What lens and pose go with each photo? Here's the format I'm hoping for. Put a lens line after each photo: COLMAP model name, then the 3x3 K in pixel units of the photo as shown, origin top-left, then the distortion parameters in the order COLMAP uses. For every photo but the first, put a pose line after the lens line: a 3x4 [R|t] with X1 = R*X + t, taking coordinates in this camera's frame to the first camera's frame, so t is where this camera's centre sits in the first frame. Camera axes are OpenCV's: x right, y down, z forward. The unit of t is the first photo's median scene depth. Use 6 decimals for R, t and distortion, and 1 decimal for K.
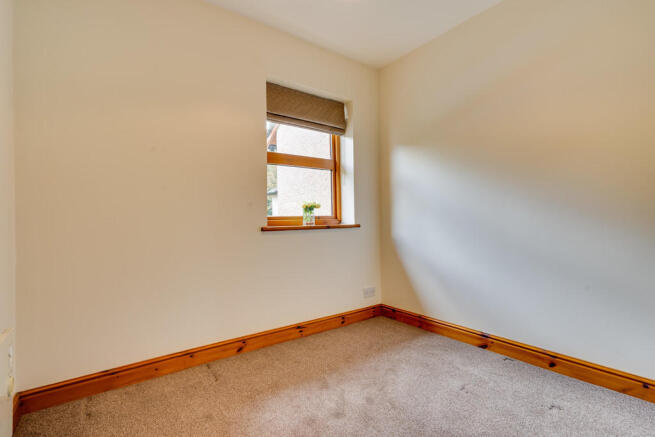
lens RADIAL K [[315.9, 0, 327.7], [0, 315.9, 215.3], [0, 0, 1]] dist [-0.000530, -0.001092]
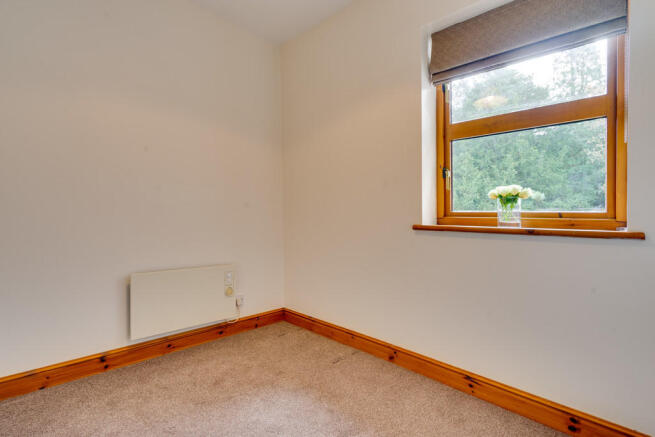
lens RADIAL K [[315.9, 0, 327.7], [0, 315.9, 219.3], [0, 0, 1]] dist [-0.000530, -0.001092]
pose [[0.148792, 0.031090, -0.988380, 0.516403], [-0.004290, 0.999517, 0.030795, -0.000750], [0.988859, -0.000342, 0.148854, 0.604839]]
